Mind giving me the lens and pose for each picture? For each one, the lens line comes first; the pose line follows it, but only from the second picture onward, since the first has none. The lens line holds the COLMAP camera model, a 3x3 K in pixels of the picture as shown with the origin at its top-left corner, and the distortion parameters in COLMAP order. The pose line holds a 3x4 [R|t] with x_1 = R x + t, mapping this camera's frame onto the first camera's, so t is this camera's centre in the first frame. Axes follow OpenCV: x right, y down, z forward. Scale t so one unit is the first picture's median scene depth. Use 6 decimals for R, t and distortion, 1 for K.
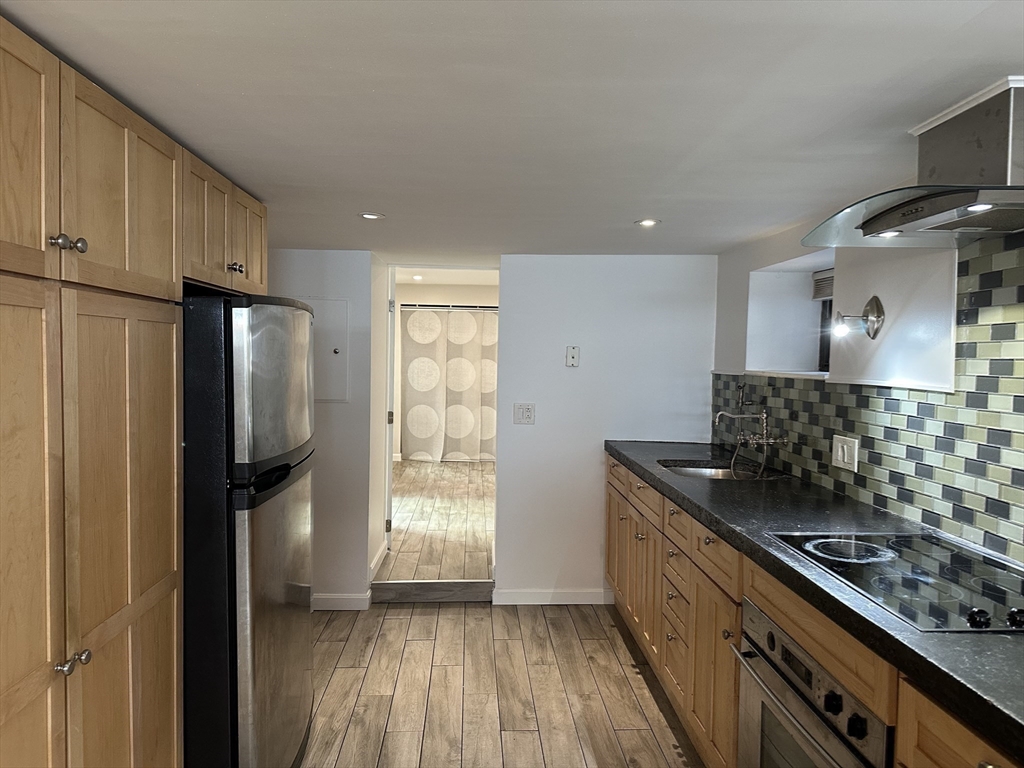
lens RADIAL K [[725.7, 0, 512.0], [0, 725.7, 384.0], [0, 0, 1]] dist [0.046093, 0.001193]
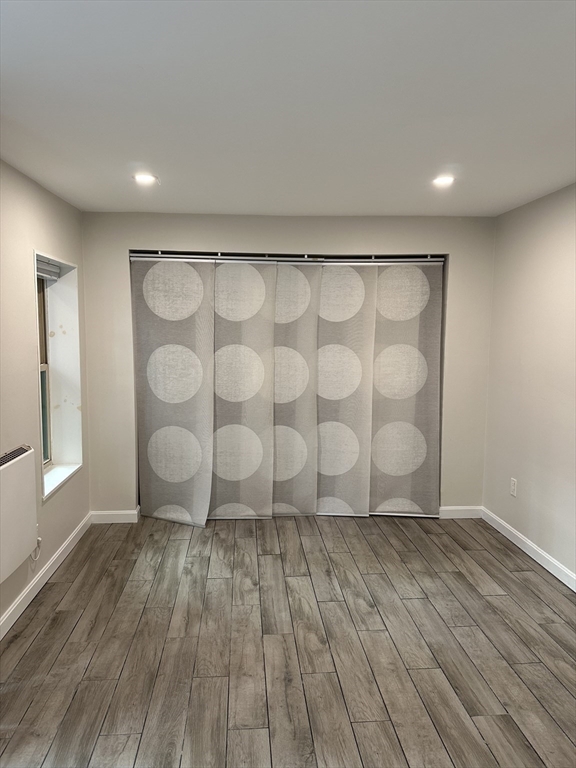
lens RADIAL K [[544.3, 0, 288.0], [0, 544.3, 384.0], [0, 0, 1]] dist [0.046093, 0.001193]
pose [[0.999027, -0.011610, 0.042552, -0.049541], [0.009510, 0.998743, 0.049213, -0.025415], [-0.043070, -0.048760, 0.997881, 0.560155]]
